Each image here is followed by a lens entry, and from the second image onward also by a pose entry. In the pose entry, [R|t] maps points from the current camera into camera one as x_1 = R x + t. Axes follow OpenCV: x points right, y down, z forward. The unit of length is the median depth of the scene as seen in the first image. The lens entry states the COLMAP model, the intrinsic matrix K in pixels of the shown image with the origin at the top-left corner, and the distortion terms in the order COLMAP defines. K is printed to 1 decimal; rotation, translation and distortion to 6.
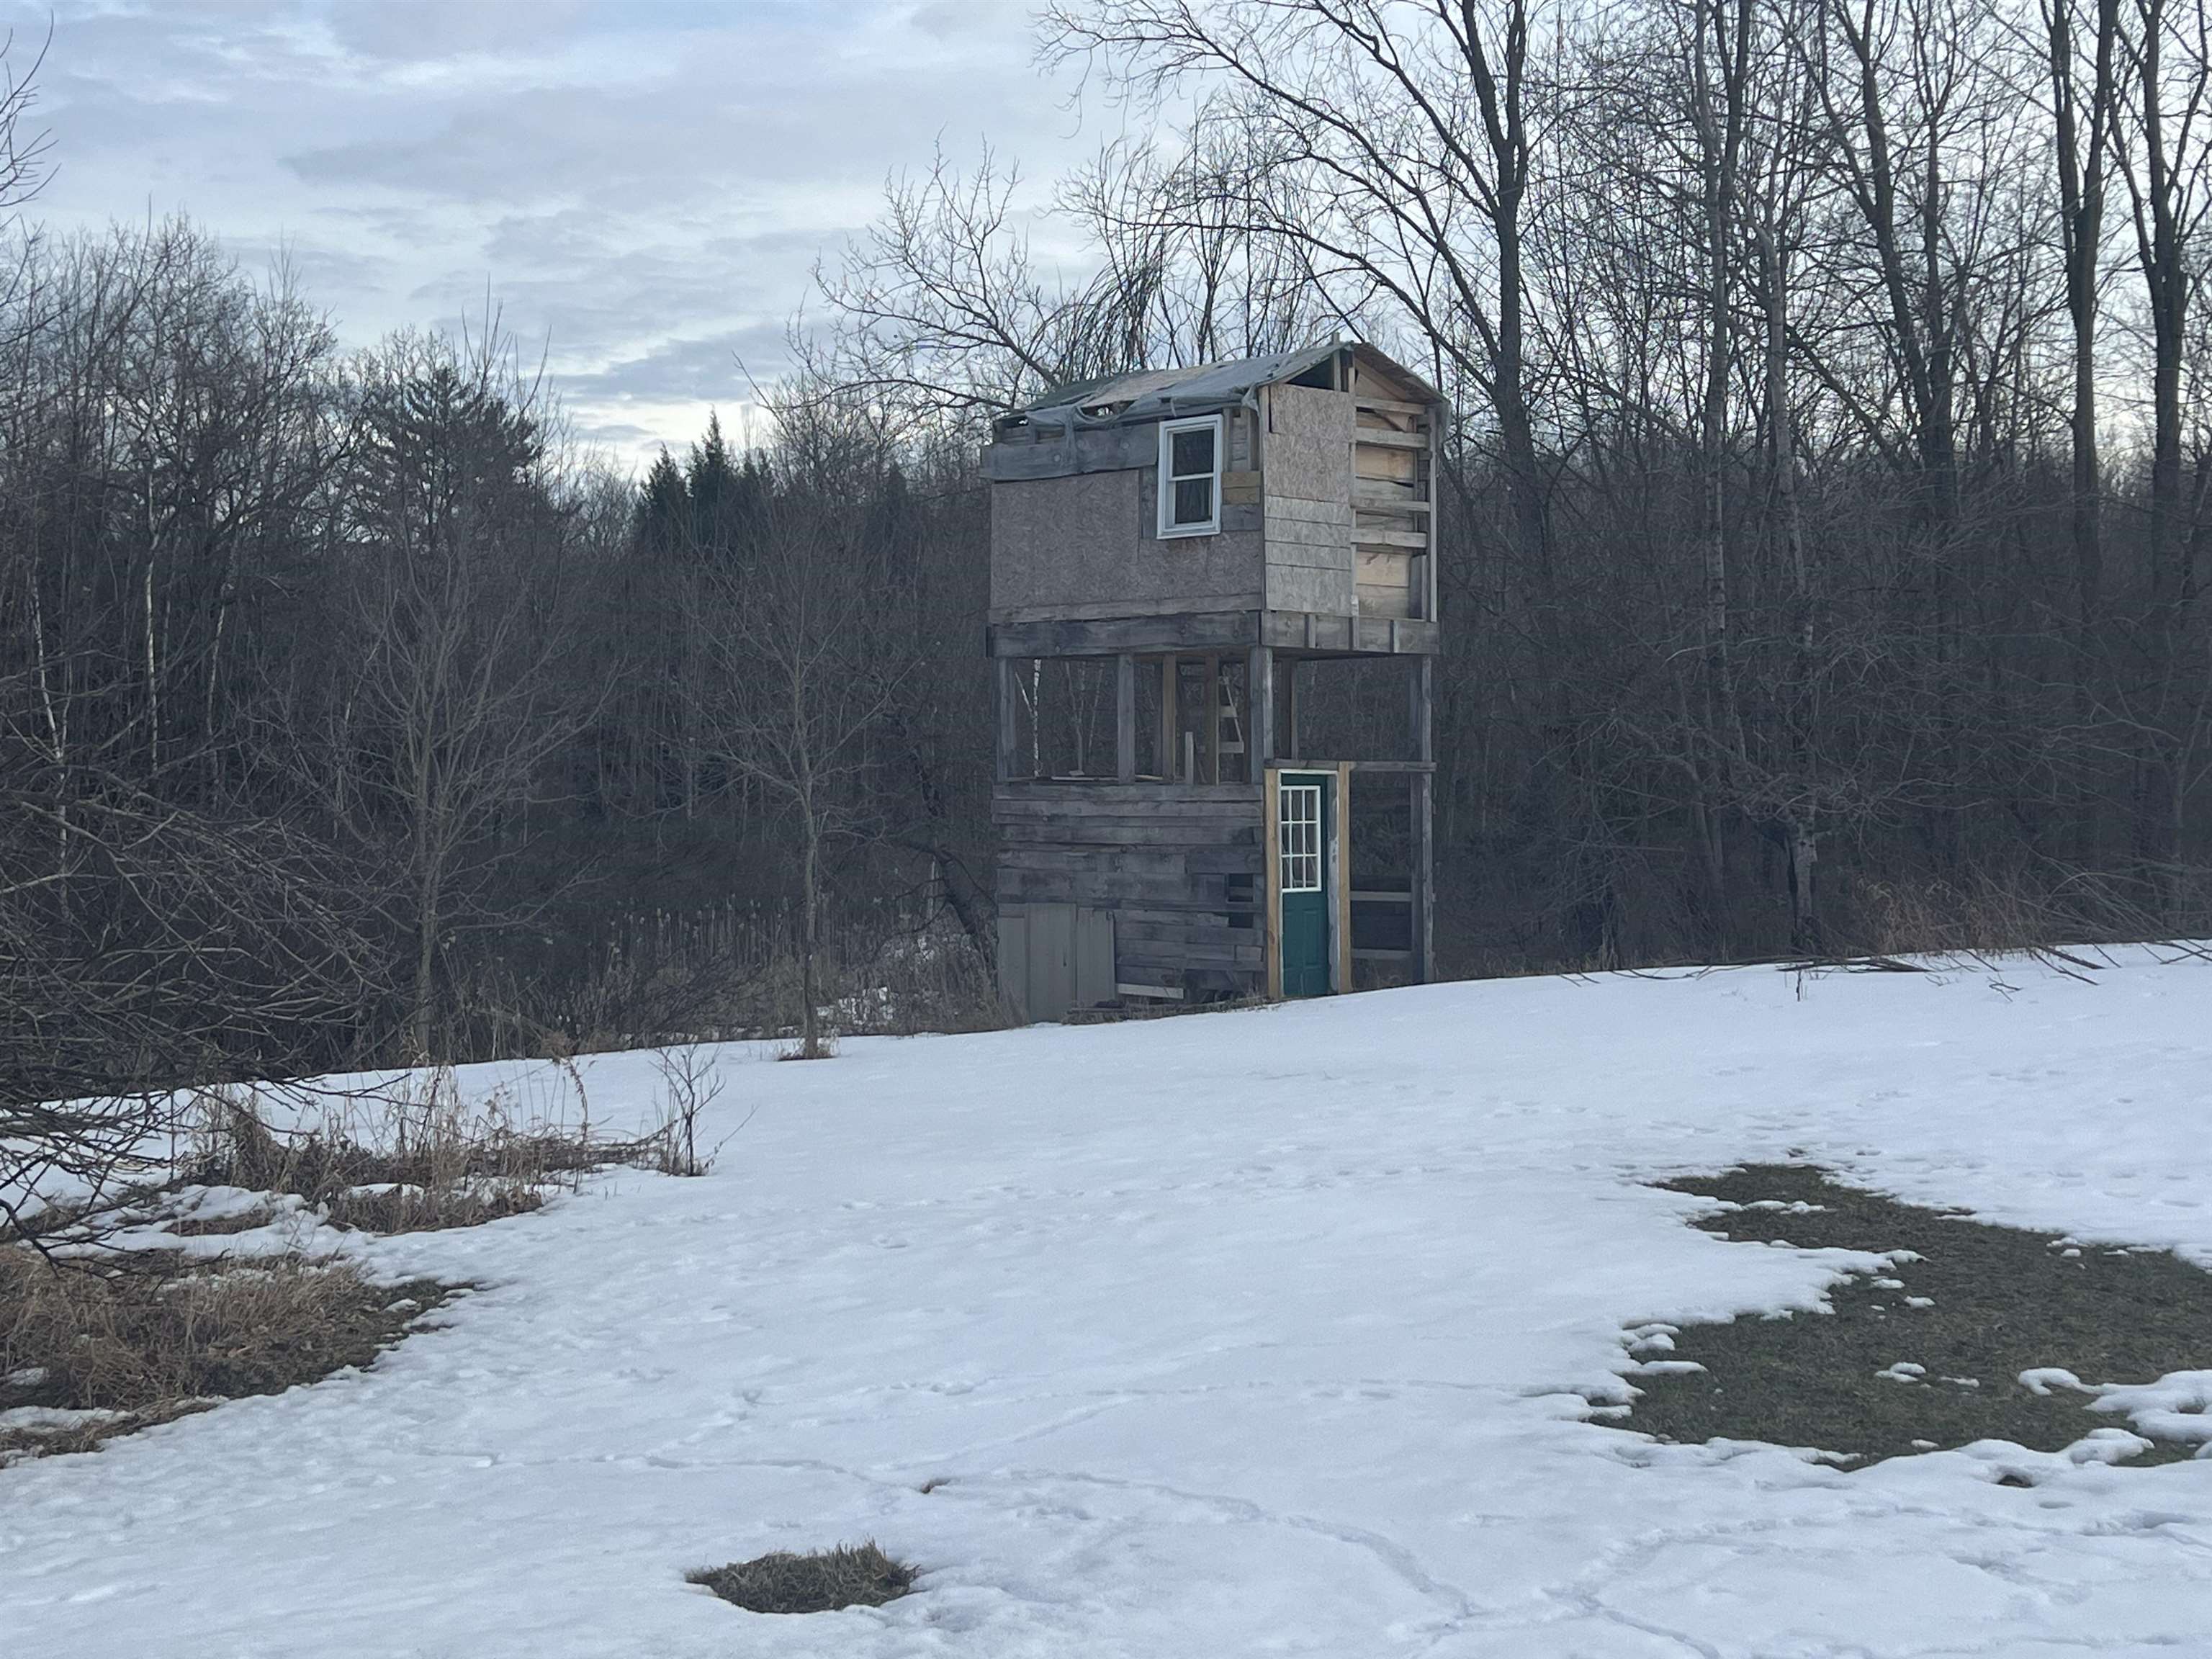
lens RADIAL K [[3093.7, 0, 1106.0], [0, 3093.7, 829.0], [0, 0, 1]] dist [-0.016752, 0.000000]
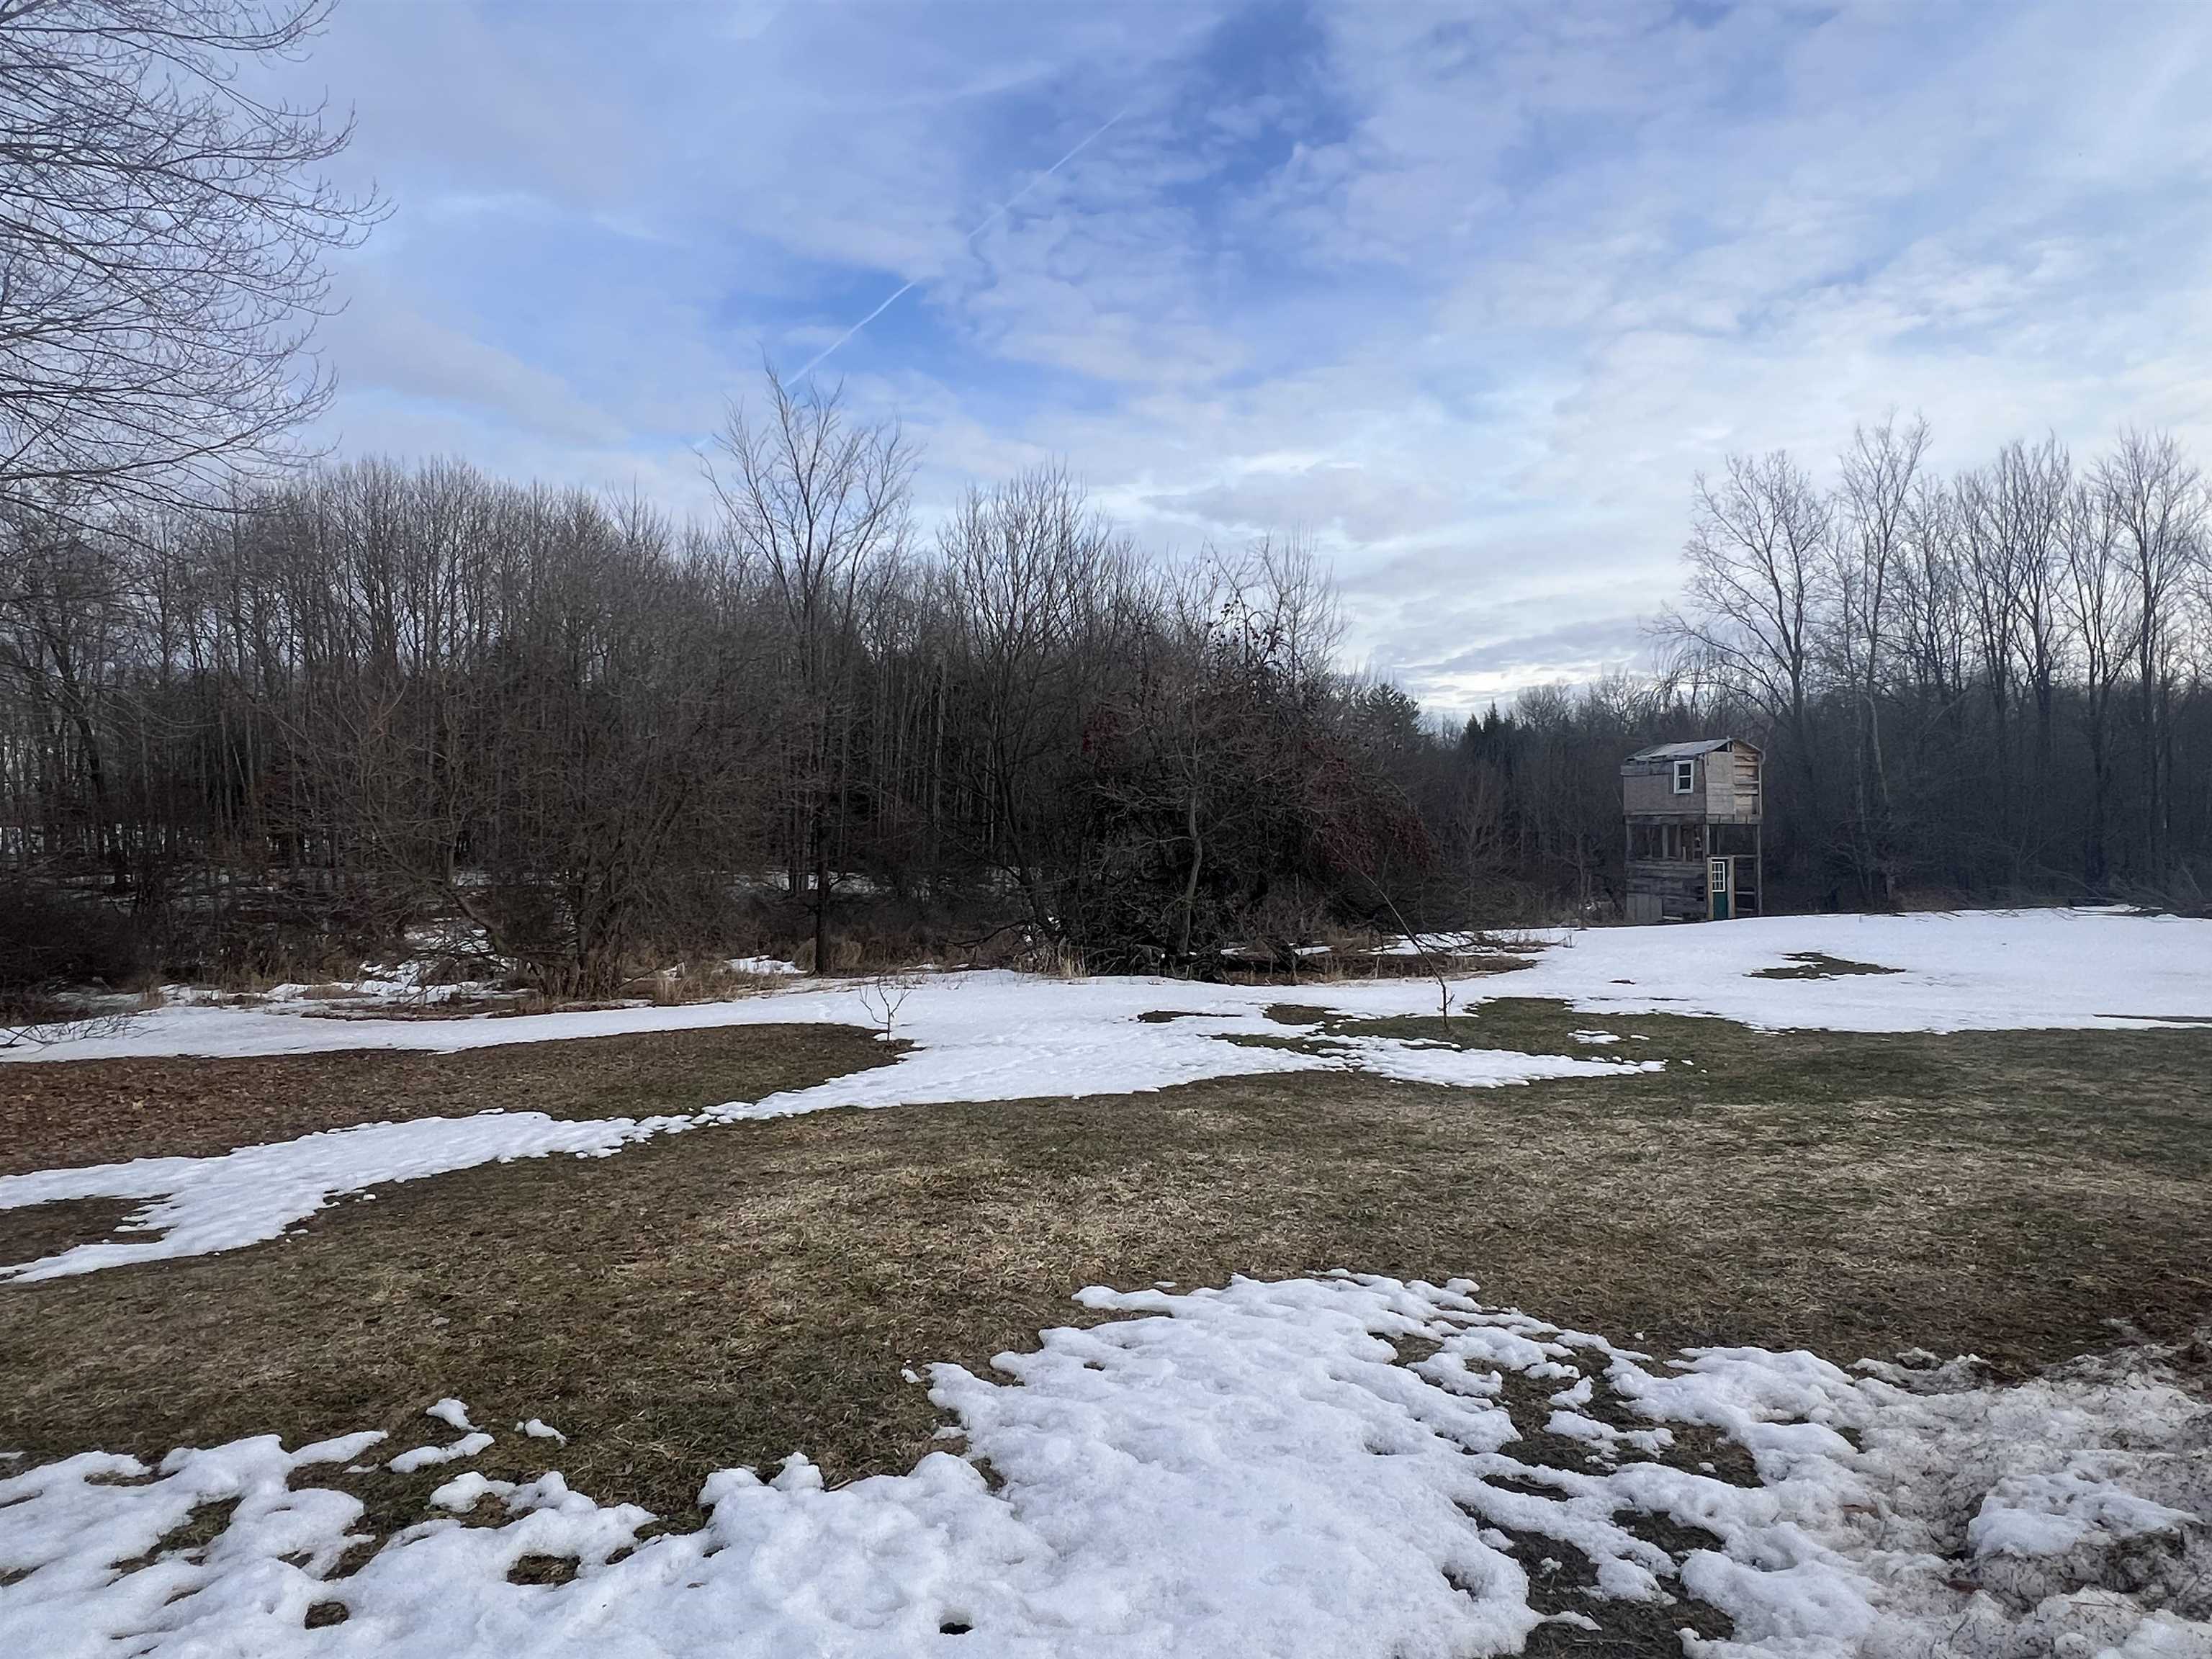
lens RADIAL K [[1298.0, 0, 1097.0], [0, 1298.0, 833.7], [0, 0, 1]] dist [0.001235, 0.000997]
pose [[0.918102, -0.006720, -0.396288, -0.001771], [0.000529, 0.999876, -0.015731, -0.022792], [0.396345, 0.014233, 0.917991, -0.653849]]
